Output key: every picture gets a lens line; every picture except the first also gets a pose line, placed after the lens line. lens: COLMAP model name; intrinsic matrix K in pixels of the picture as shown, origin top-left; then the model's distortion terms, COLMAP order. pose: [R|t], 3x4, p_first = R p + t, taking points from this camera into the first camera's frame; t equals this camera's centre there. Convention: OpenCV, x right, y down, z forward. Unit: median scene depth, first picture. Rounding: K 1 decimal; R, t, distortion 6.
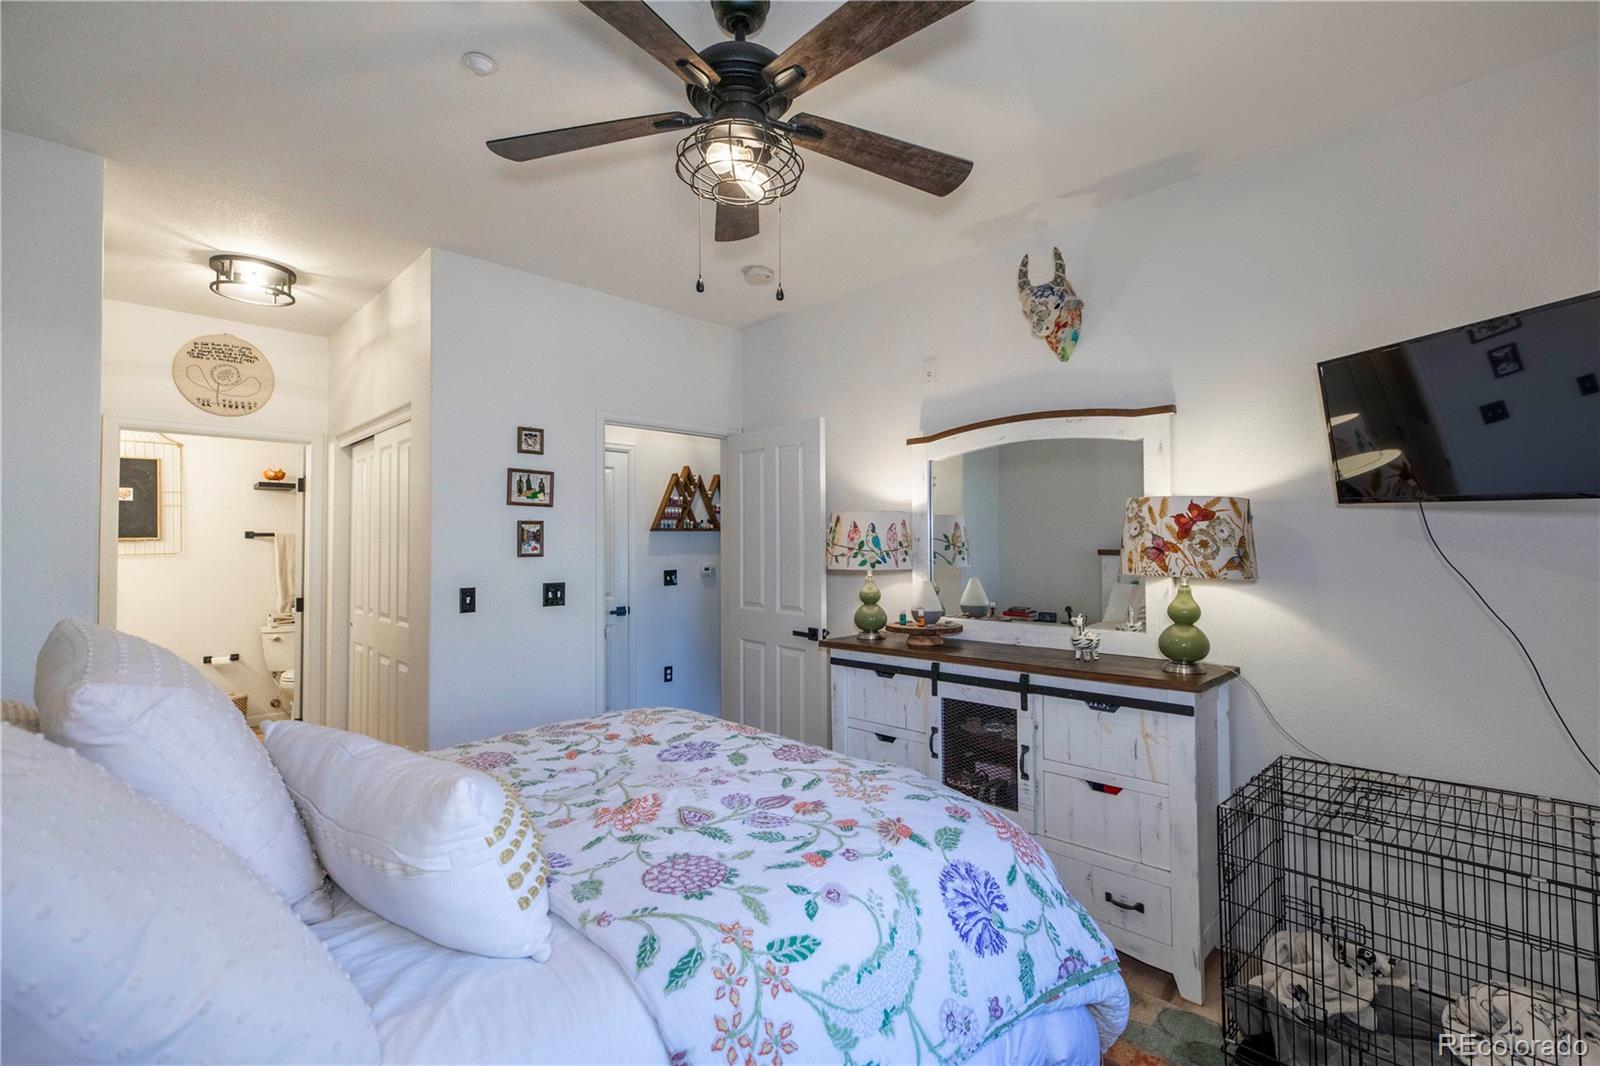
lens RADIAL K [[724.8, 0, 776.4], [0, 724.8, 525.7], [0, 0, 1]] dist [0.005410, 0.001366]
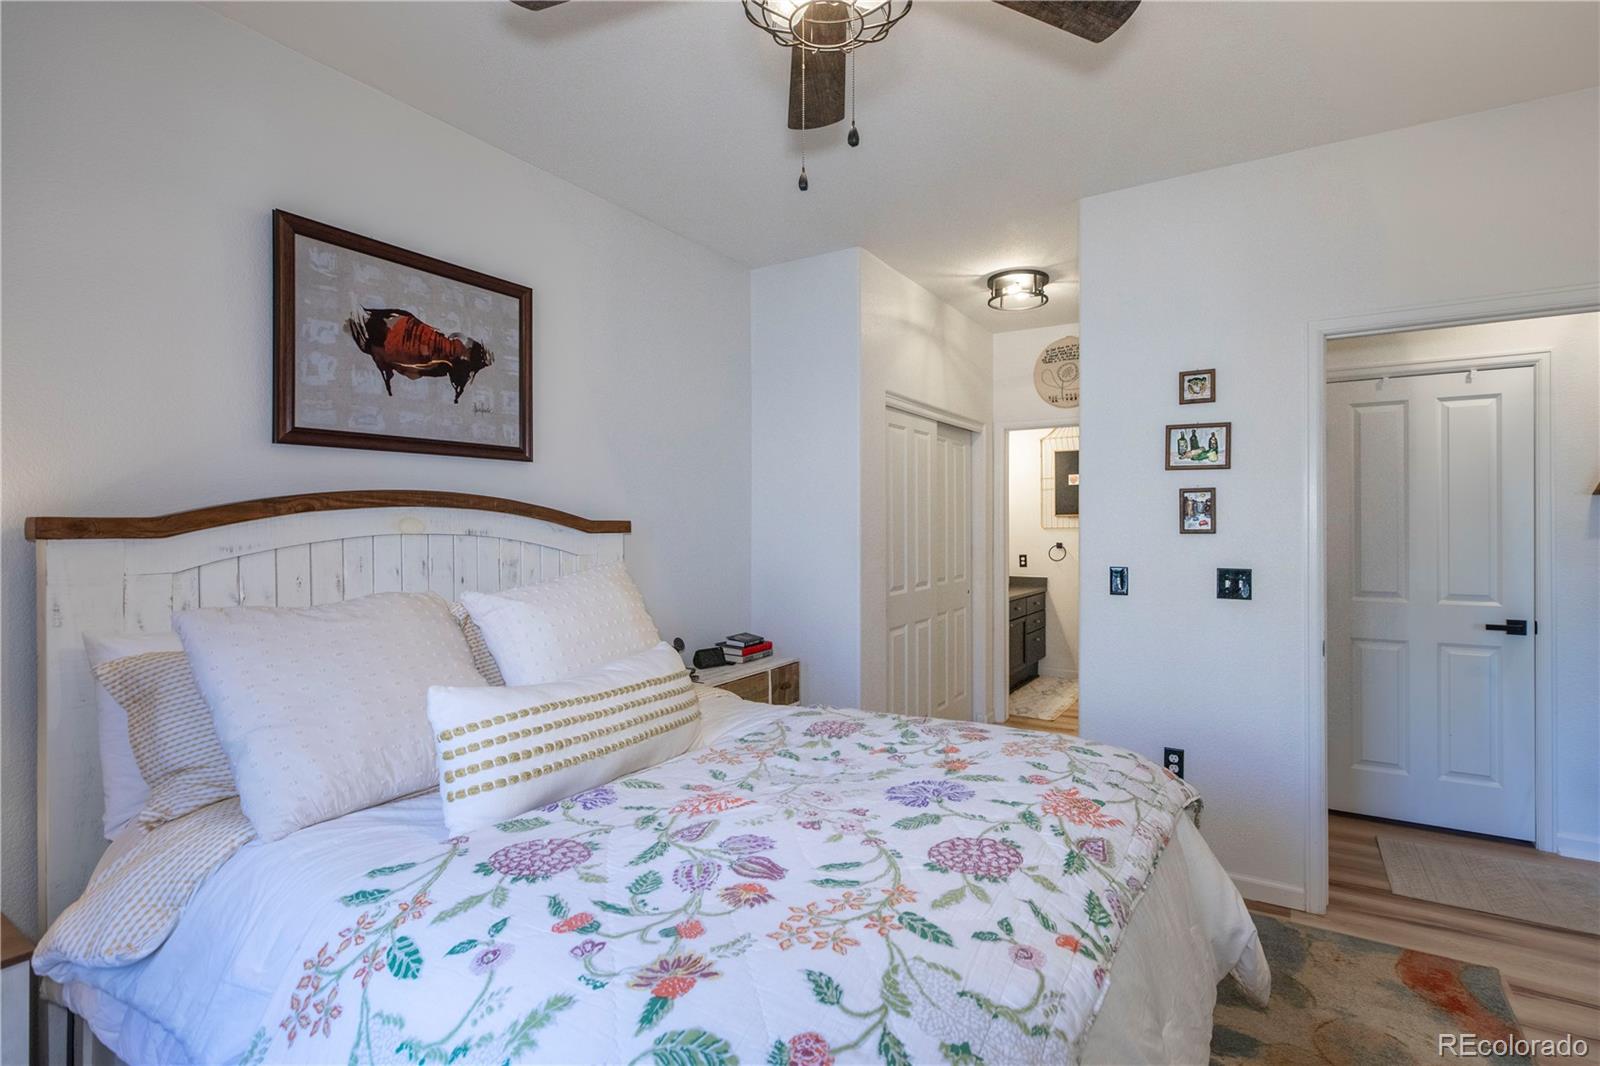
lens RADIAL K [[724.8, 0, 808.9], [0, 724.8, 529.7], [0, 0, 1]] dist [0.005410, 0.001366]
pose [[0.272336, 0.010981, -0.962139, 0.573728], [0.025520, 0.999501, 0.018630, 0.023815], [0.961864, -0.029627, 0.271920, 0.699280]]
